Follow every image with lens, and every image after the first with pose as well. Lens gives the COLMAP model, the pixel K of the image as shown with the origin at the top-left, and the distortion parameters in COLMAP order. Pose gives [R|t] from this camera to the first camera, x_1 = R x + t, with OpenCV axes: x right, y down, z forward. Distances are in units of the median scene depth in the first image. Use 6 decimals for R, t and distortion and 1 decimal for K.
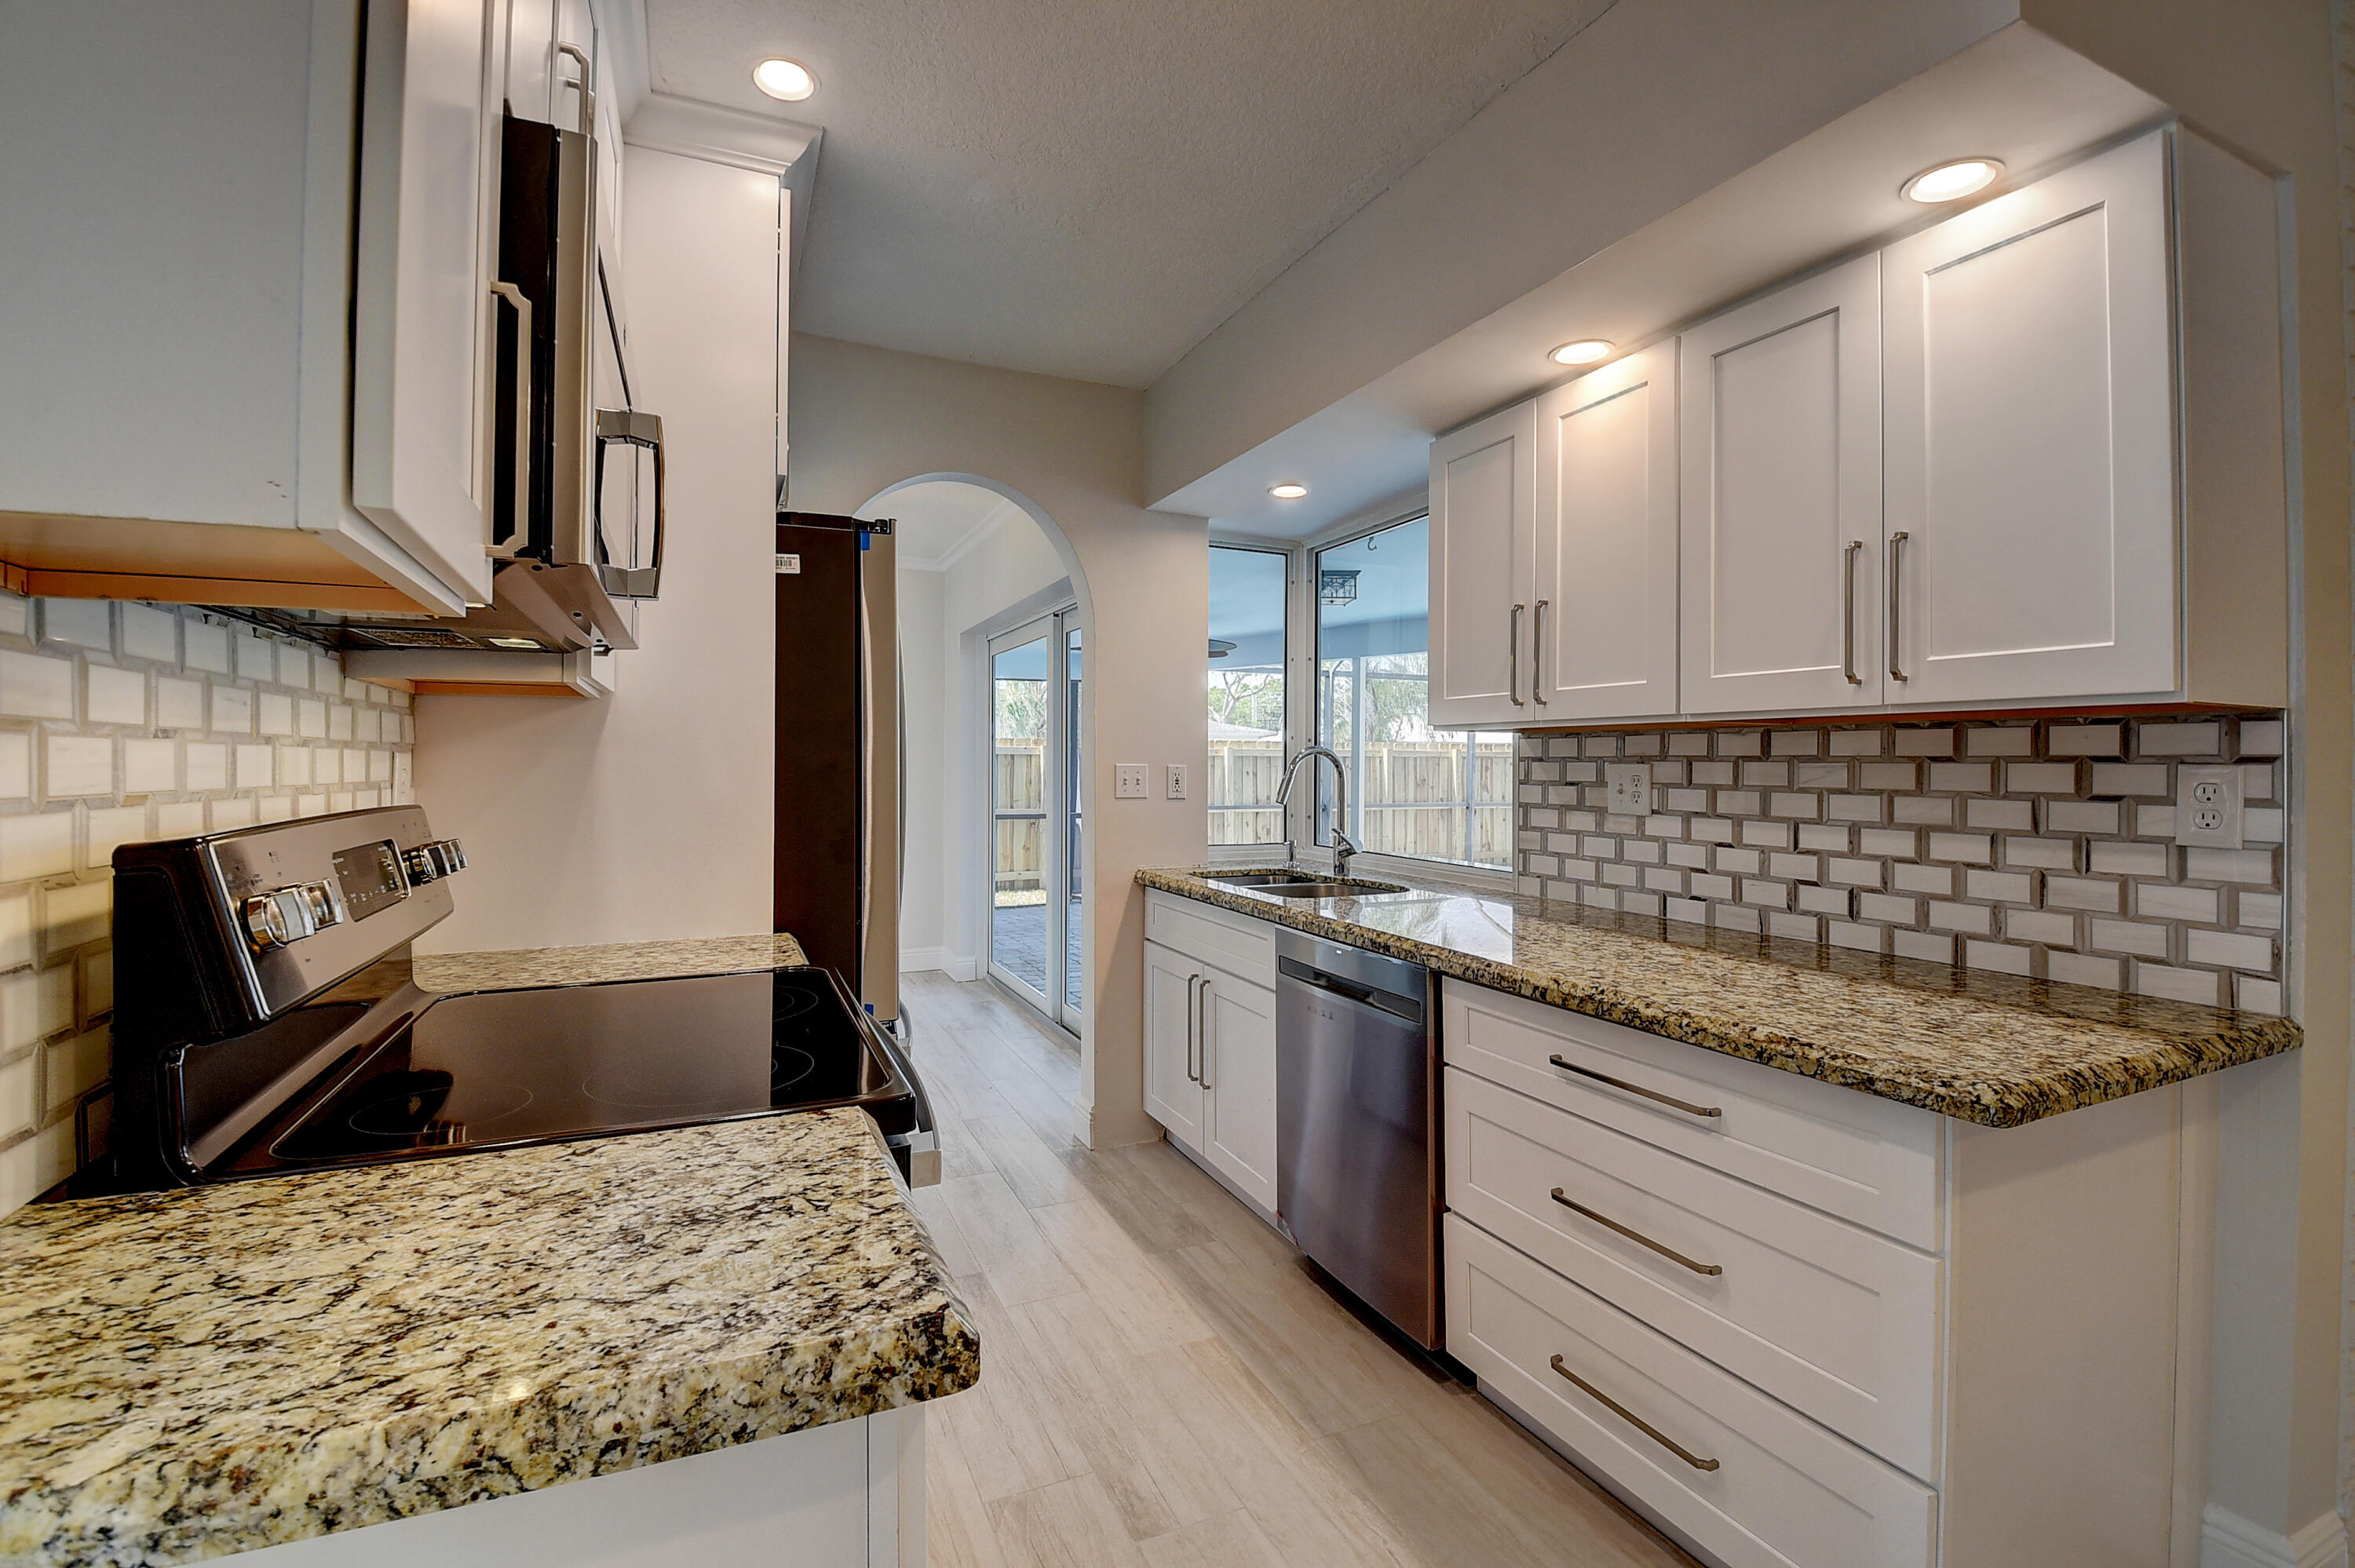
lens RADIAL K [[1035.5, 0, 1175.6], [0, 1035.5, 766.8], [0, 0, 1]] dist [0.017693, -0.016291]
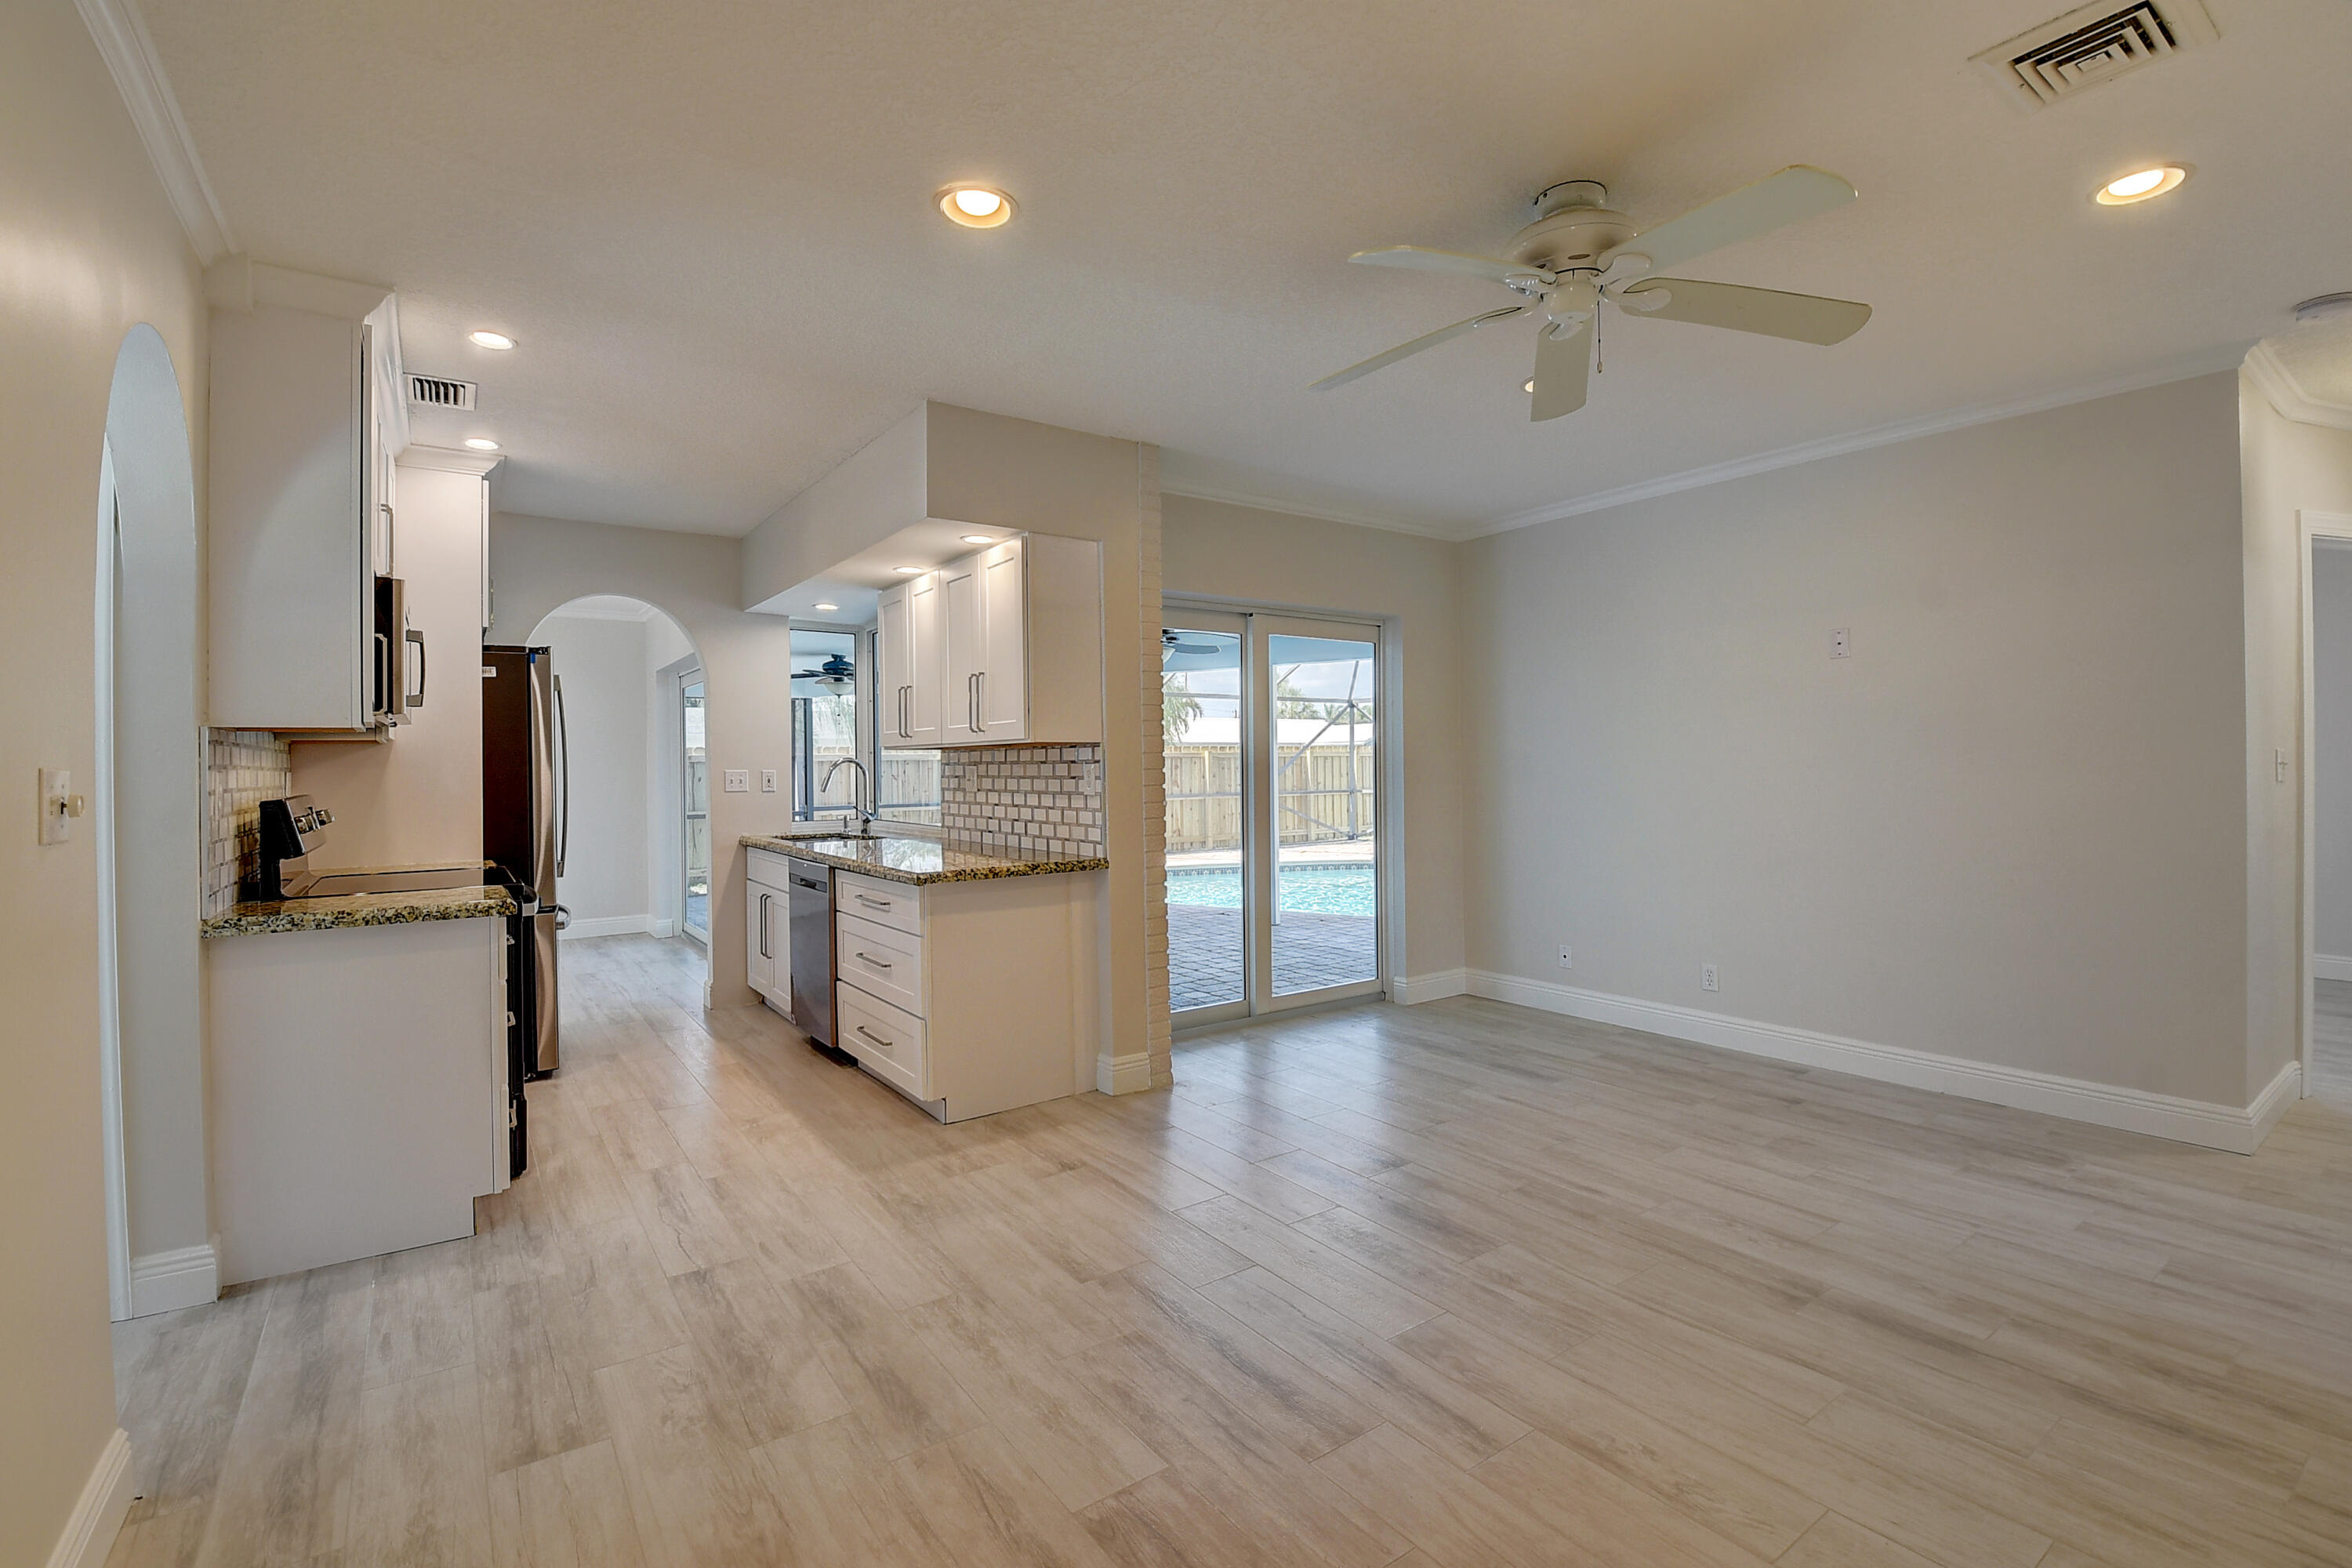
lens RADIAL K [[1046.8, 0, 1175.5], [0, 1046.8, 761.1], [0, 0, 1]] dist [0.018078, -0.027532]
pose [[0.982699, -0.017684, 0.184366, 0.566219], [0.018981, 0.999806, -0.005272, 0.007329], [-0.184237, 0.008680, 0.982844, -1.260575]]
